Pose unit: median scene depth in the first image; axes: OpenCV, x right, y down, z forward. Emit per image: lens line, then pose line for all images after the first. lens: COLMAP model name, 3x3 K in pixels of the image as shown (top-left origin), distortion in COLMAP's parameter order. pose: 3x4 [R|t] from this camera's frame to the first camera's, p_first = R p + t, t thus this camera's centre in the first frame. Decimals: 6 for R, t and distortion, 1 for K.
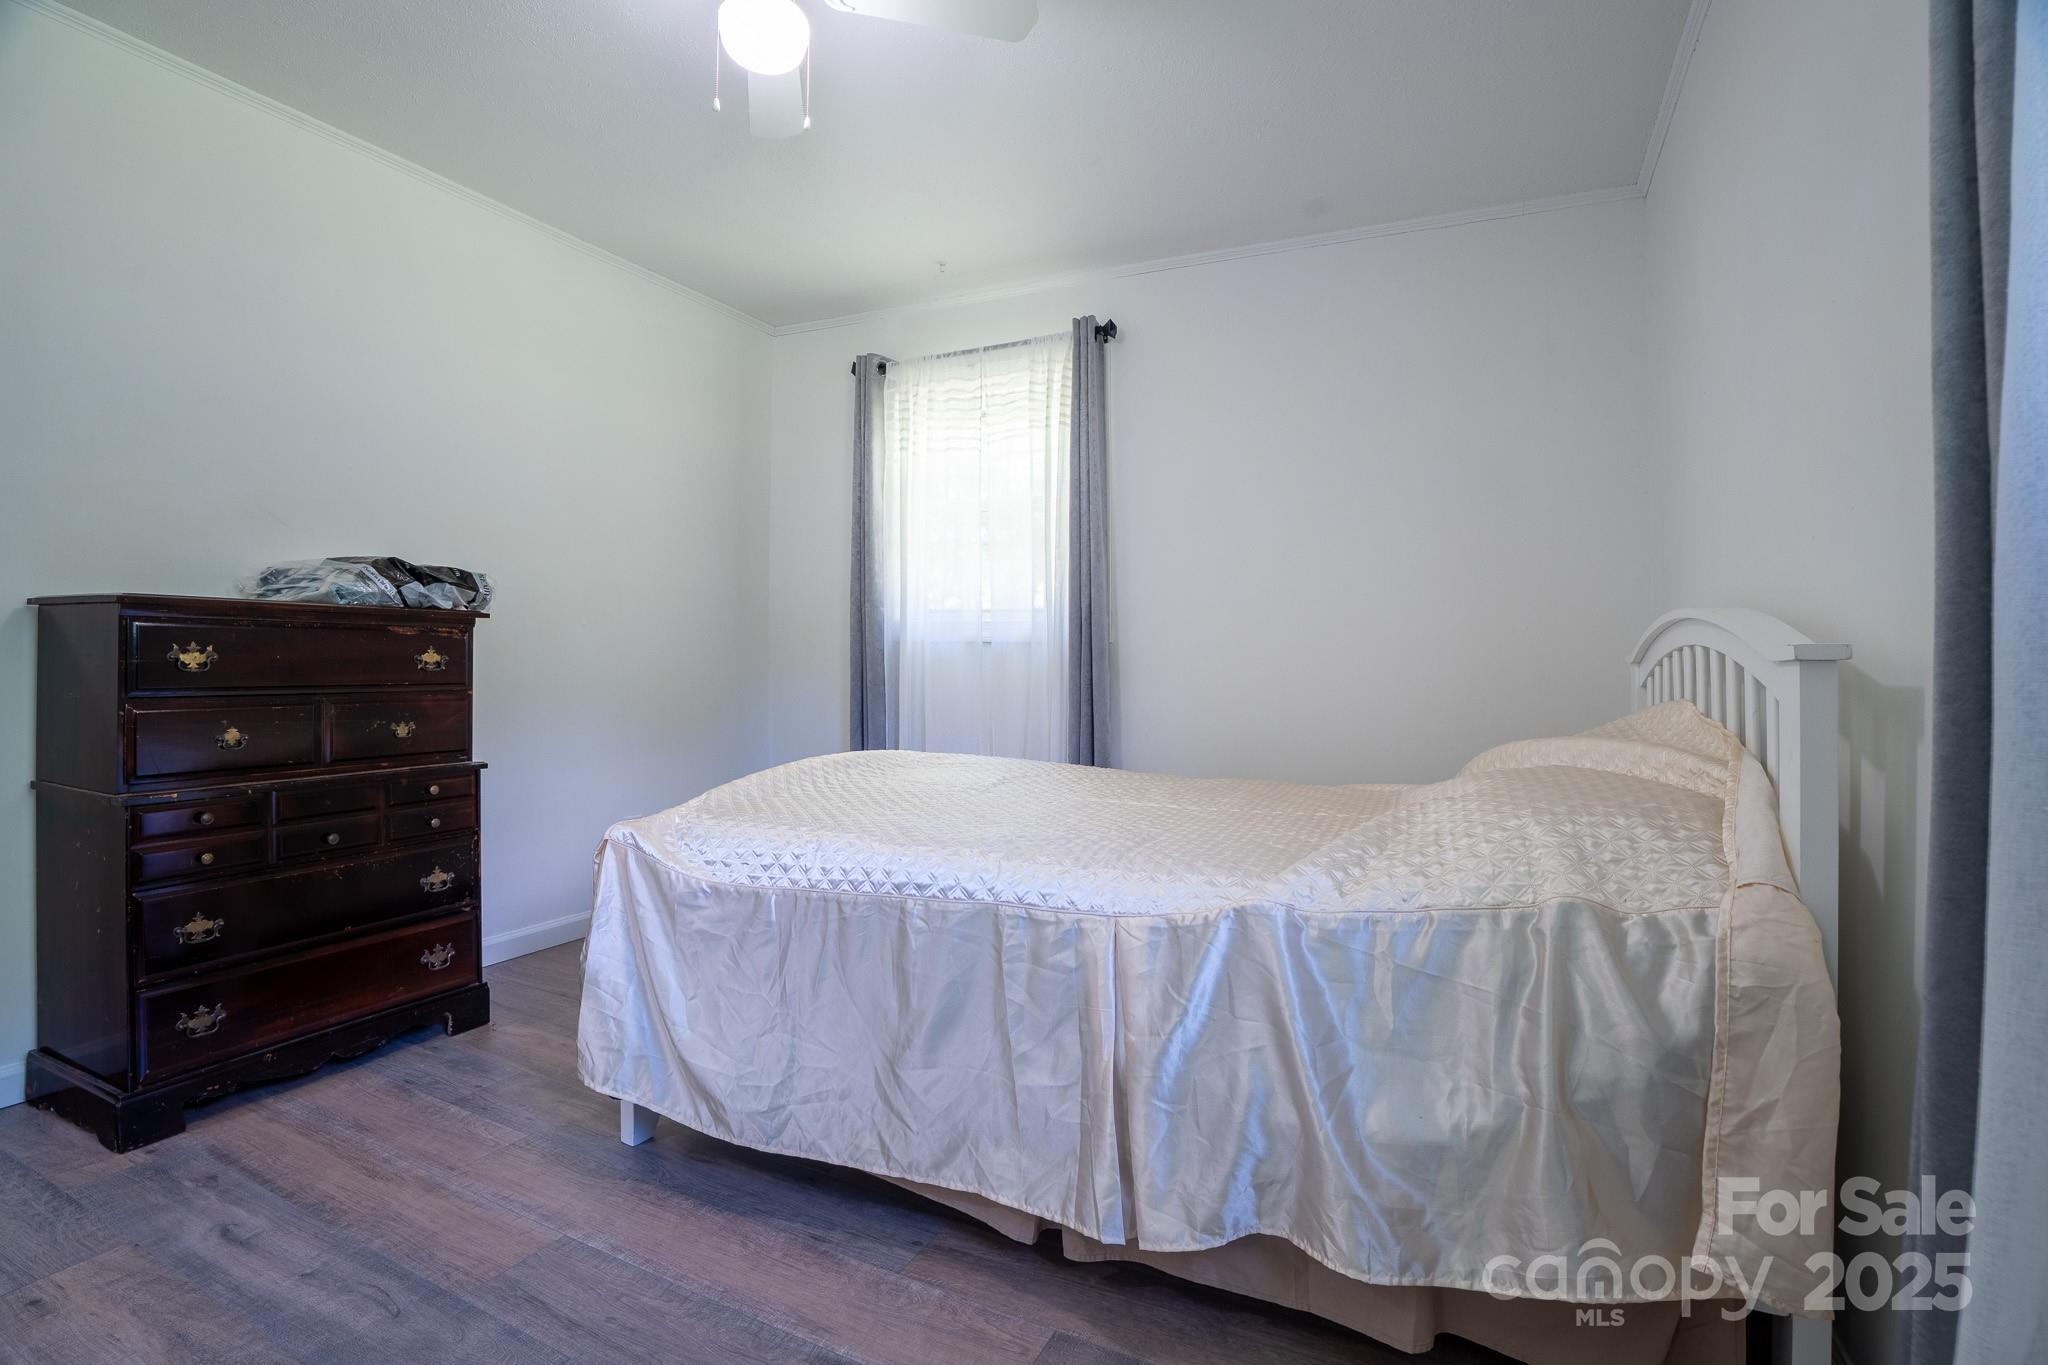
lens RADIAL K [[984.2, 0, 1019.8], [0, 984.2, 630.8], [0, 0, 1]] dist [-0.039193, 0.000315]
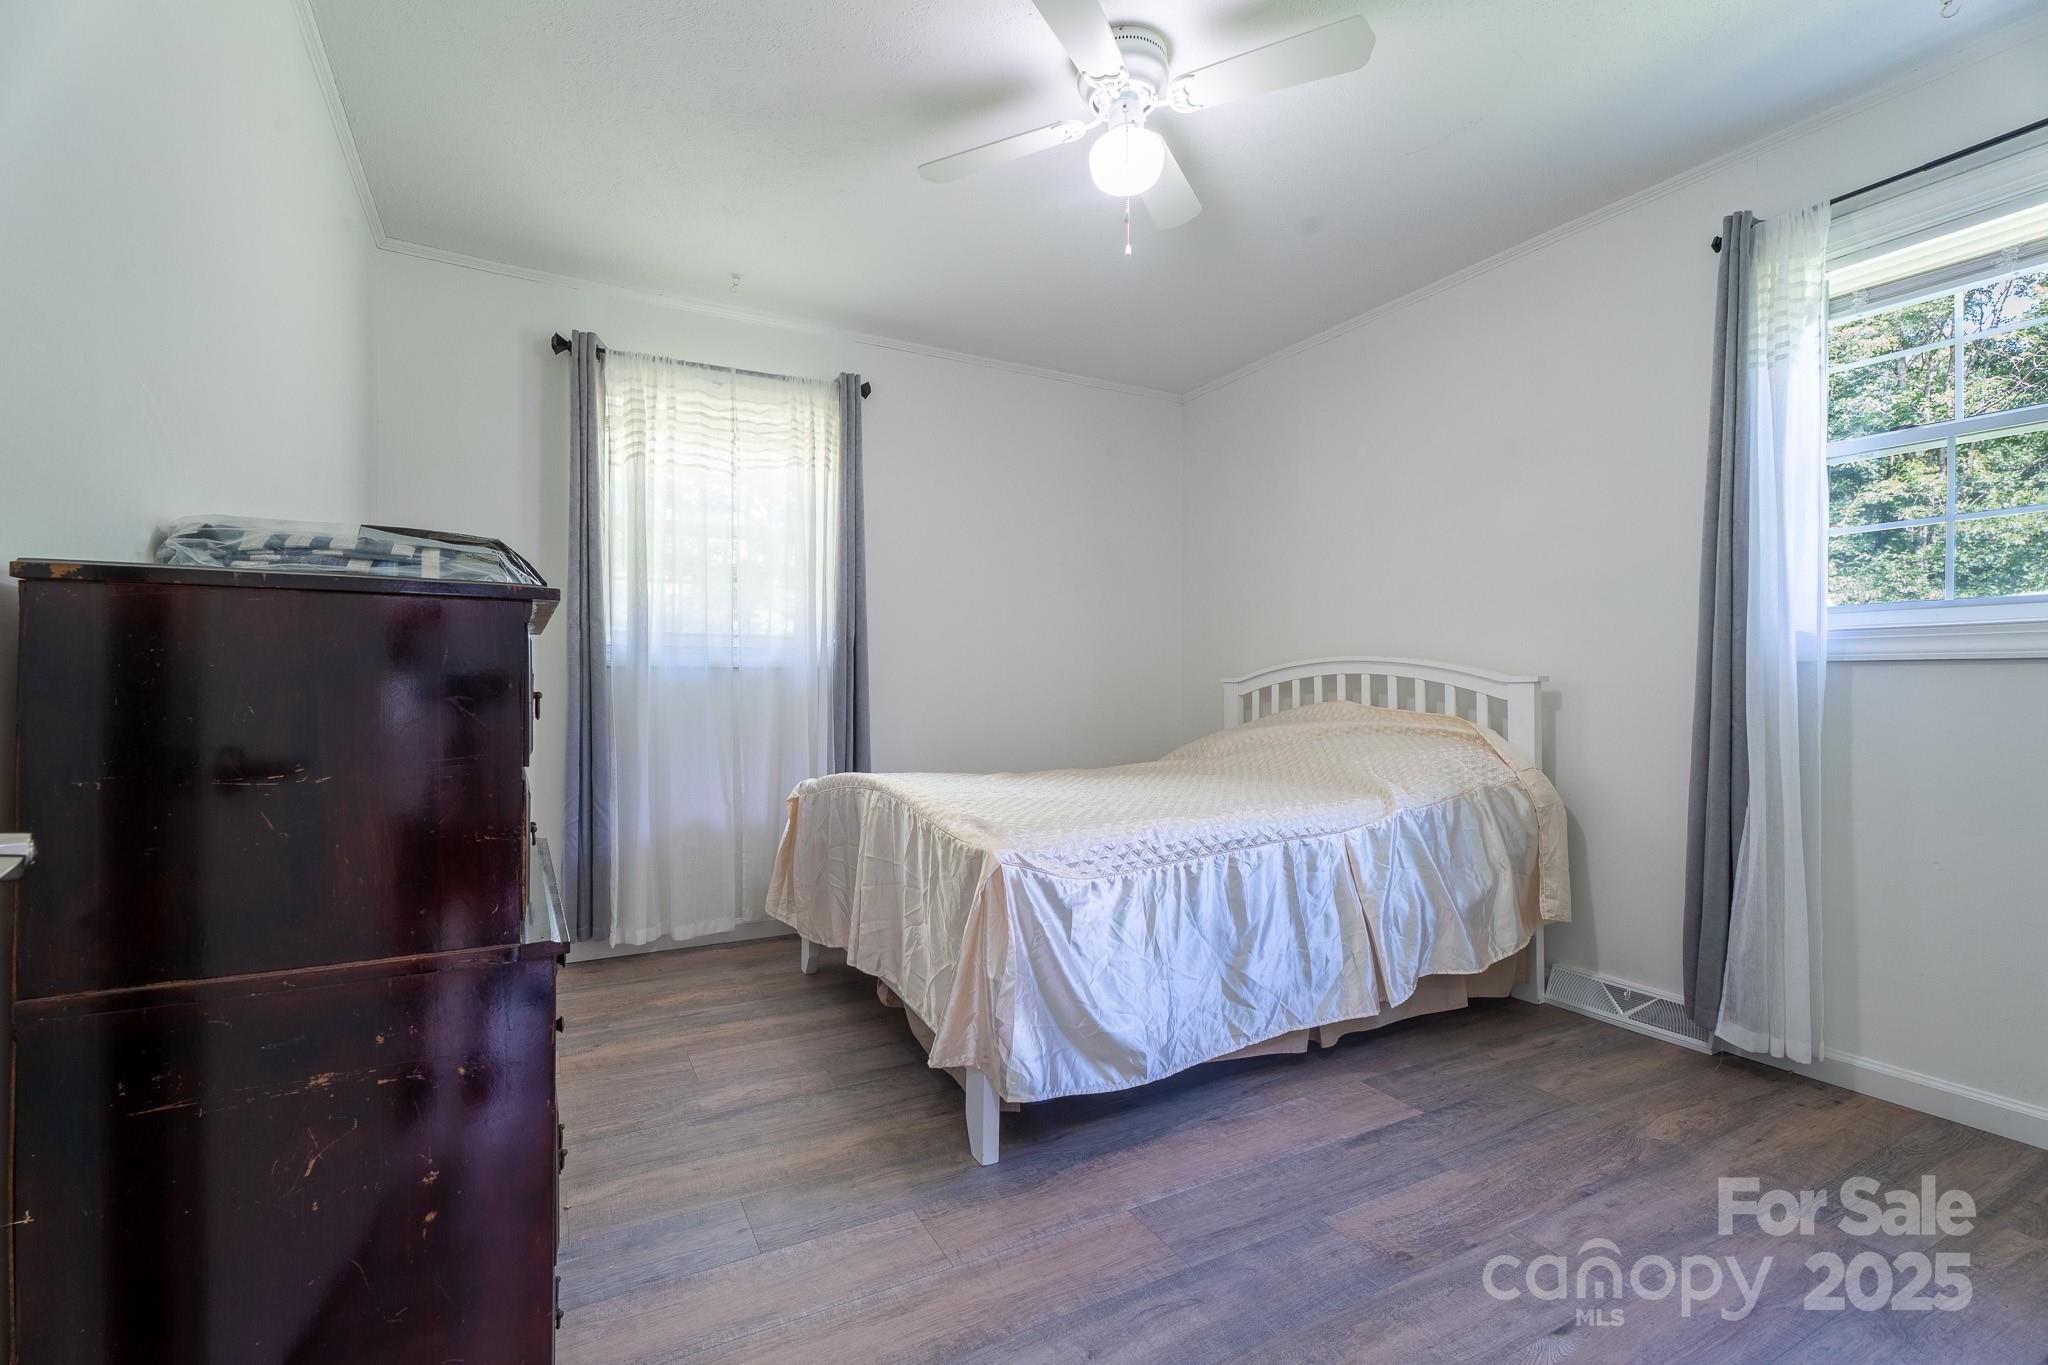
lens RADIAL K [[939.7, 0, 1039.3], [0, 939.7, 652.9], [0, 0, 1]] dist [0.018530, 0.000282]
pose [[0.556277, 0.007484, 0.830963, -1.357270], [-0.010014, 0.999947, -0.002302, -0.009740], [-0.830937, -0.007041, 0.556322, 0.452952]]
